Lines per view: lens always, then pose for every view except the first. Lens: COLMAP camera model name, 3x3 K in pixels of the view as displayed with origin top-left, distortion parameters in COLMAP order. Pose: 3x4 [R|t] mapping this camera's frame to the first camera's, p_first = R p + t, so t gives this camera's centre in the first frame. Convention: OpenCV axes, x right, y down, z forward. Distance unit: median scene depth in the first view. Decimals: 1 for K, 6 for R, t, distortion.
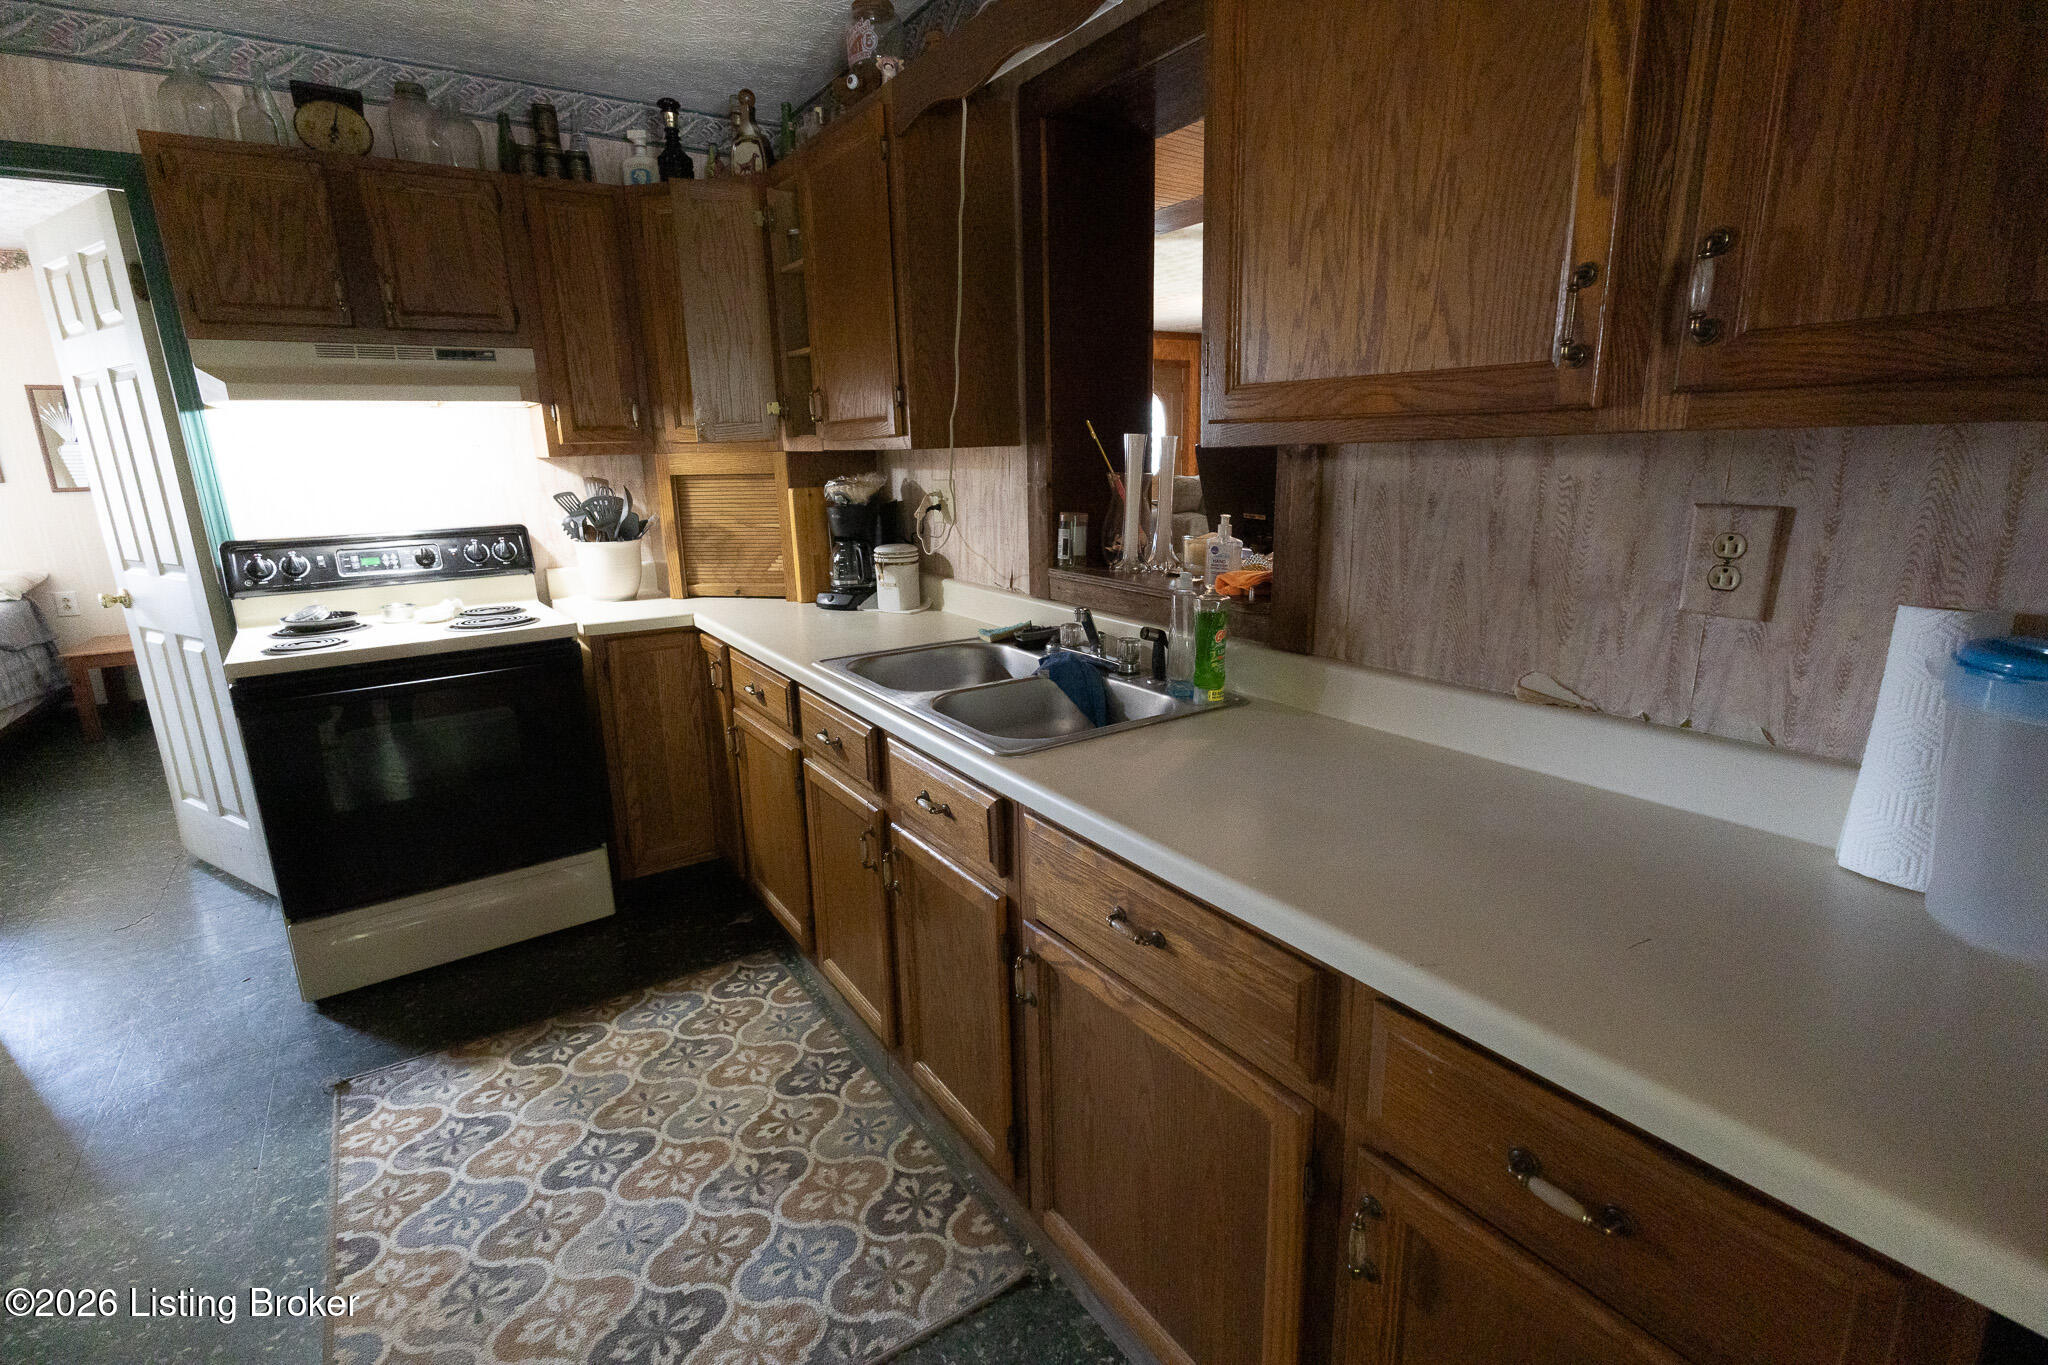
lens RADIAL K [[952.2, 0, 1020.2], [0, 952.2, 681.5], [0, 0, 1]] dist [0.006190, 0.000365]
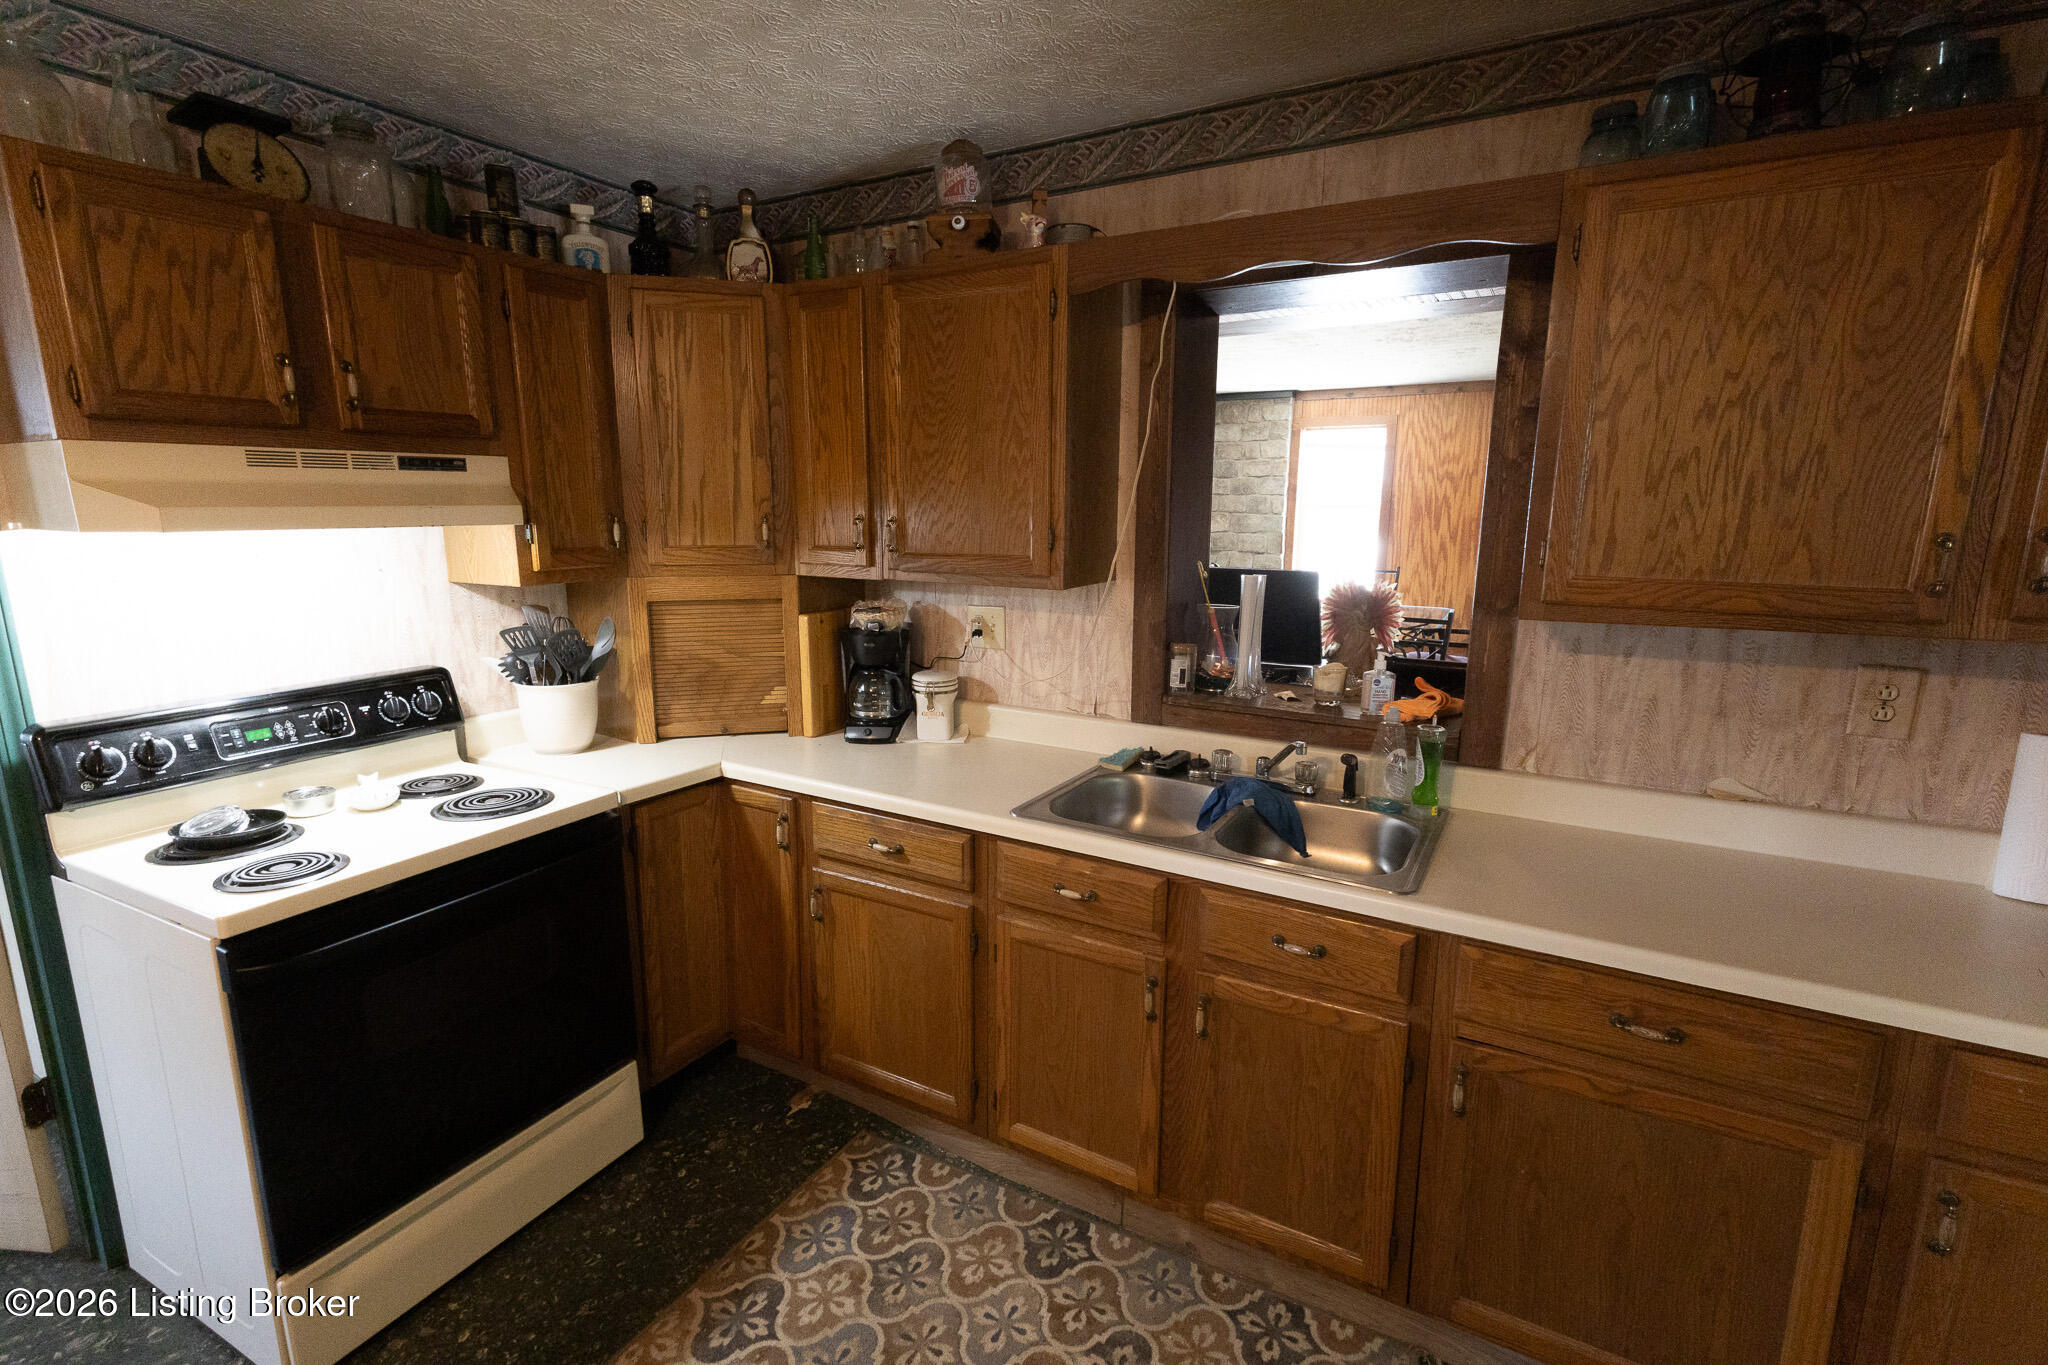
lens RADIAL K [[952.2, 0, 1020.2], [0, 952.2, 681.5], [0, 0, 1]] dist [0.006190, 0.000365]
pose [[0.895223, -0.058280, 0.441791, -0.529577], [0.084419, 0.995638, -0.039719, -0.097107], [-0.437549, 0.072853, 0.896238, 0.104937]]
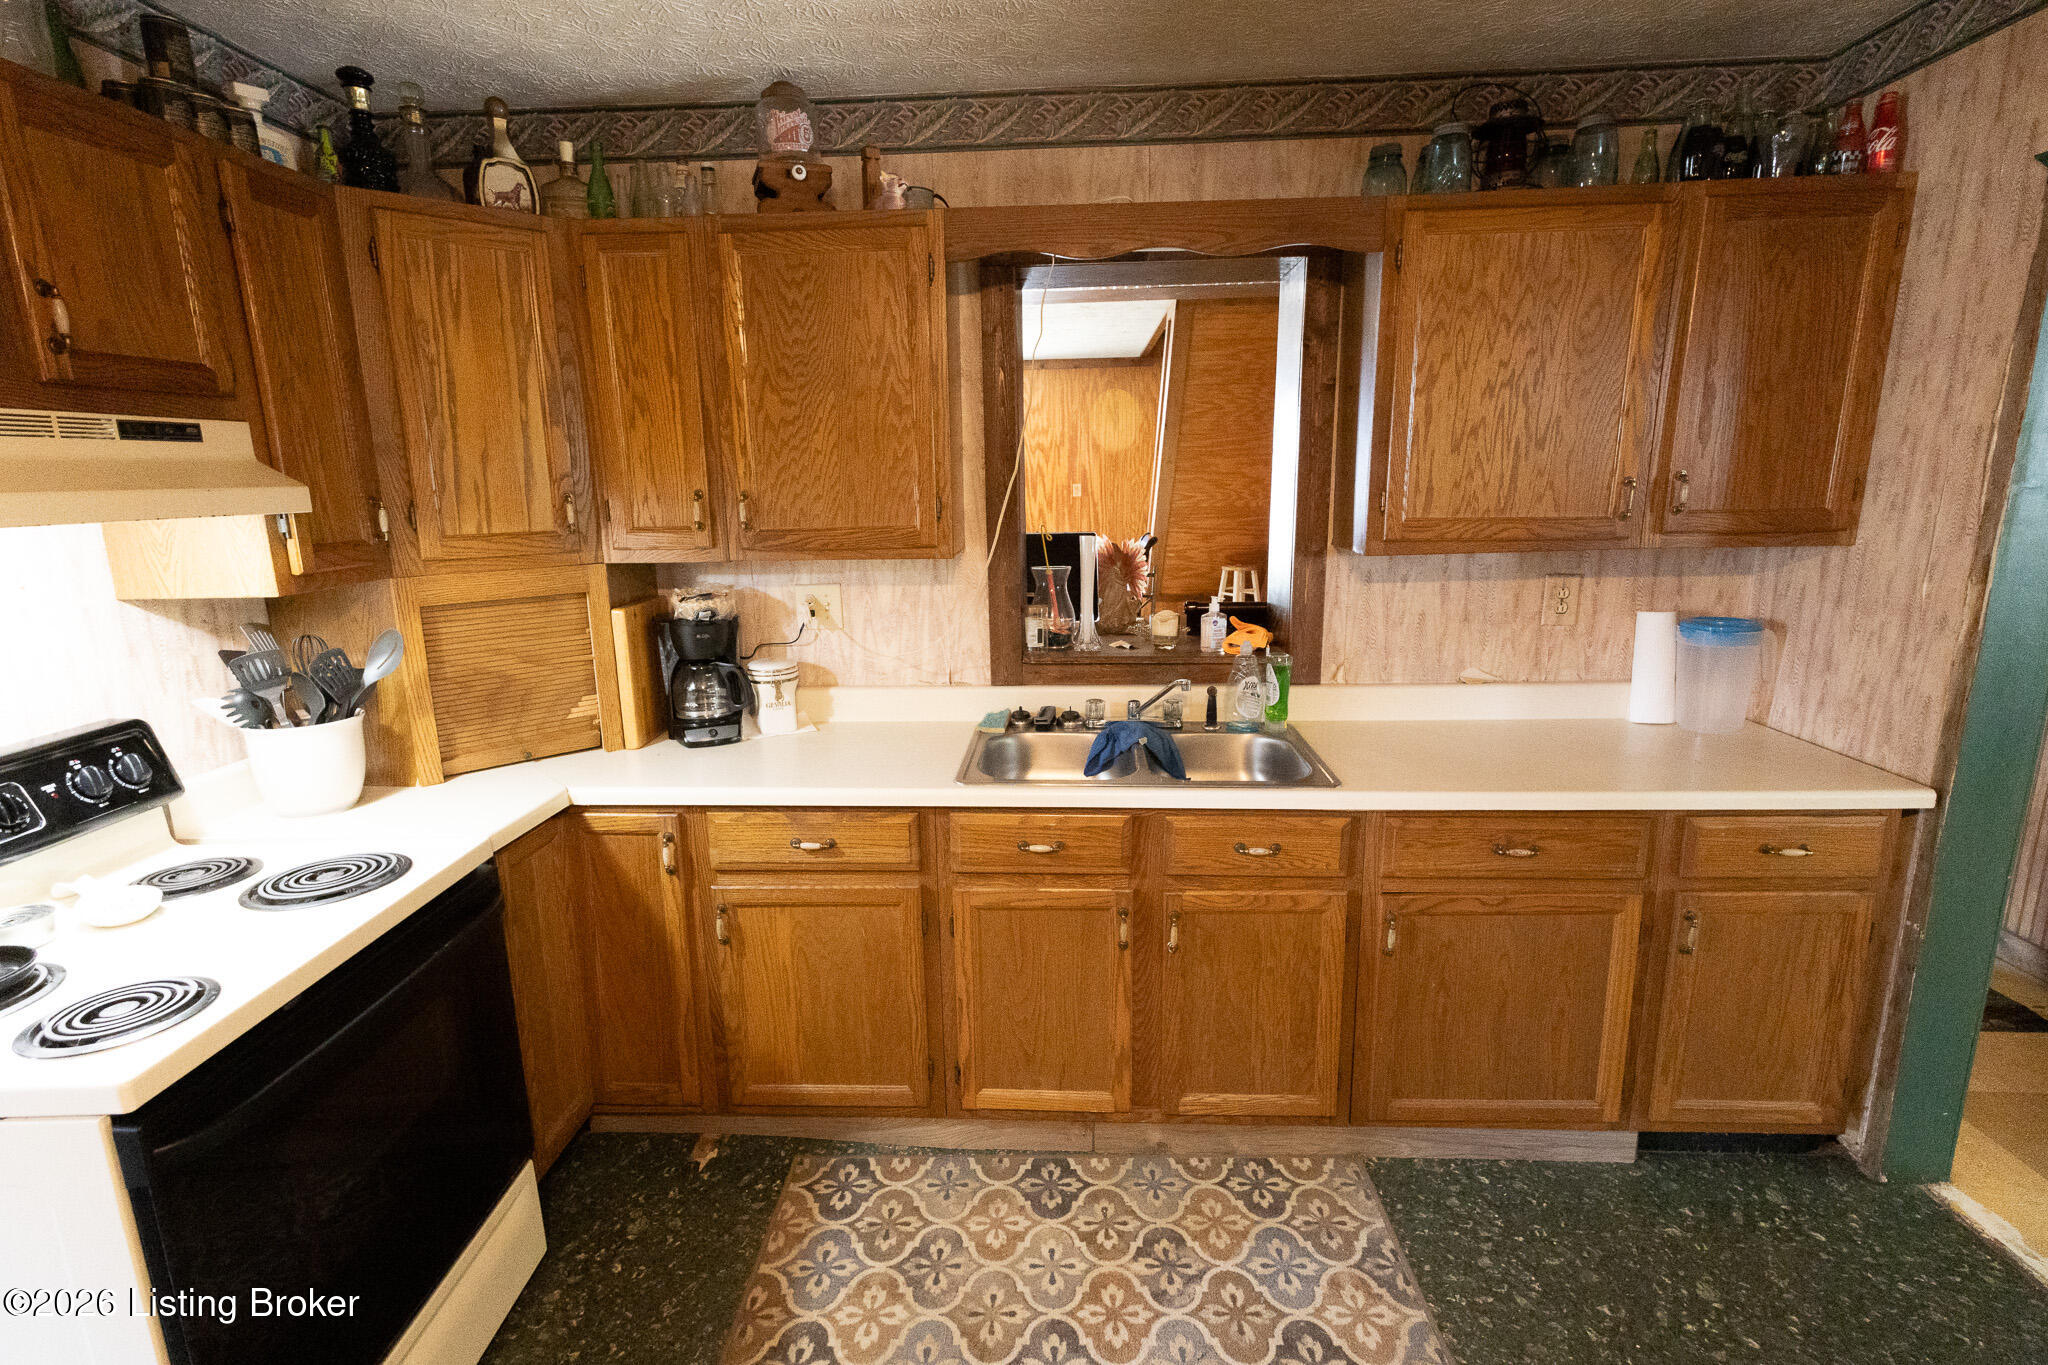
lens RADIAL K [[991.2, 0, 1024.0], [0, 991.2, 682.5], [0, 0, 1]] dist [0.005086, 0.001042]
pose [[0.589984, -0.155413, 0.792317, -0.805128], [0.198632, 0.979080, 0.044139, -0.128187], [-0.782601, 0.131338, 0.608511, 0.277196]]
